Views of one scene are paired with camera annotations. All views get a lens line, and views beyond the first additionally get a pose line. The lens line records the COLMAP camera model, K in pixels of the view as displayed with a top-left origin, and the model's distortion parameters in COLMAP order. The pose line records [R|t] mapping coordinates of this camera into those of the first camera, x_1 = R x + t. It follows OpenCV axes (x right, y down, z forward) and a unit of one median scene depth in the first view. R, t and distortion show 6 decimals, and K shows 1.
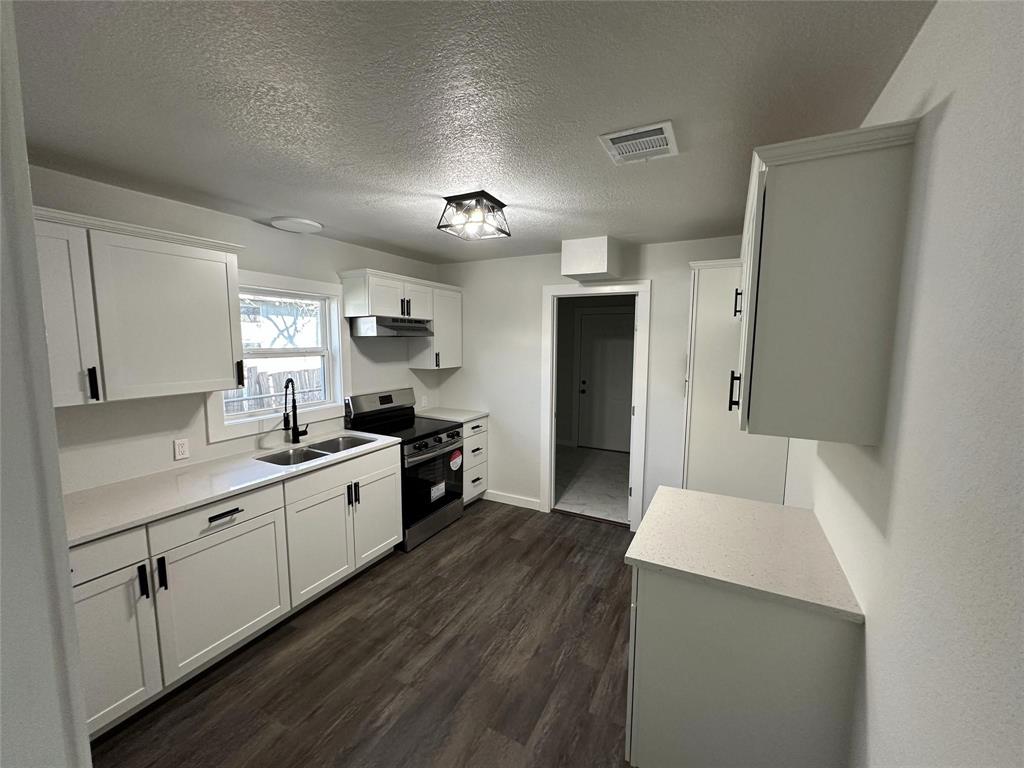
lens RADIAL K [[409.7, 0, 512.5], [0, 409.7, 385.0], [0, 0, 1]] dist [0.000665, 0.000061]
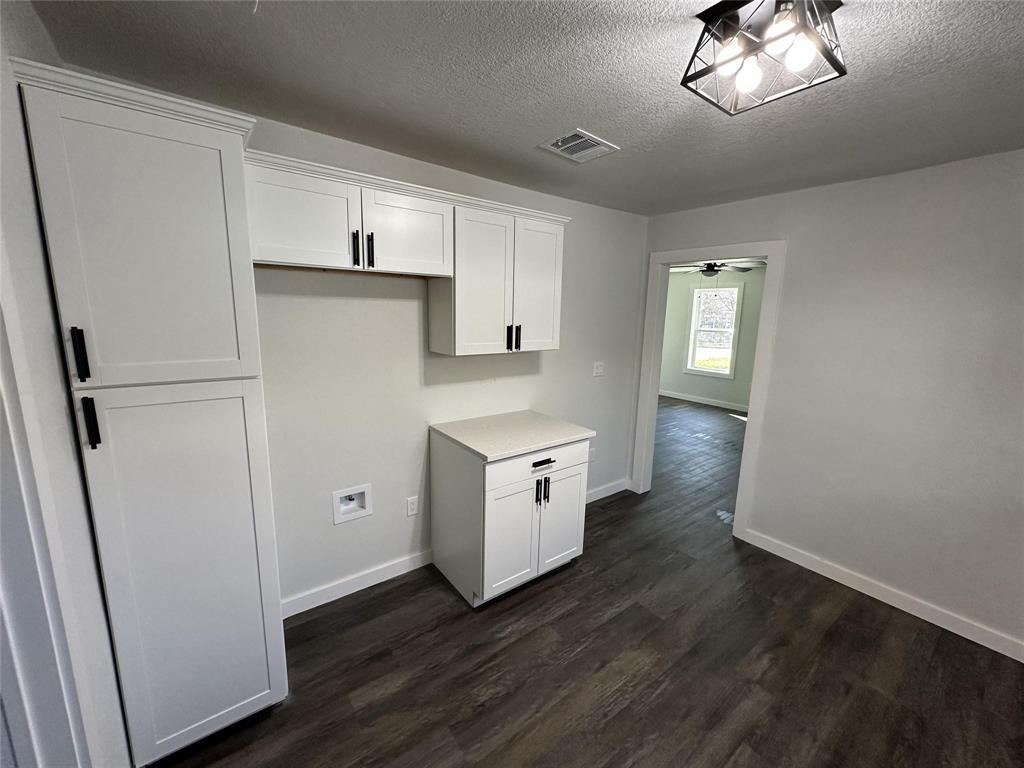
lens RADIAL K [[409.7, 0, 511.1], [0, 409.7, 387.0], [0, 0, 1]] dist [0.000665, 0.000061]
pose [[-0.906135, -0.105360, 0.409657, -0.061078], [0.014152, 0.960388, 0.278305, -0.170966], [-0.422752, 0.257979, -0.868750, 1.740436]]
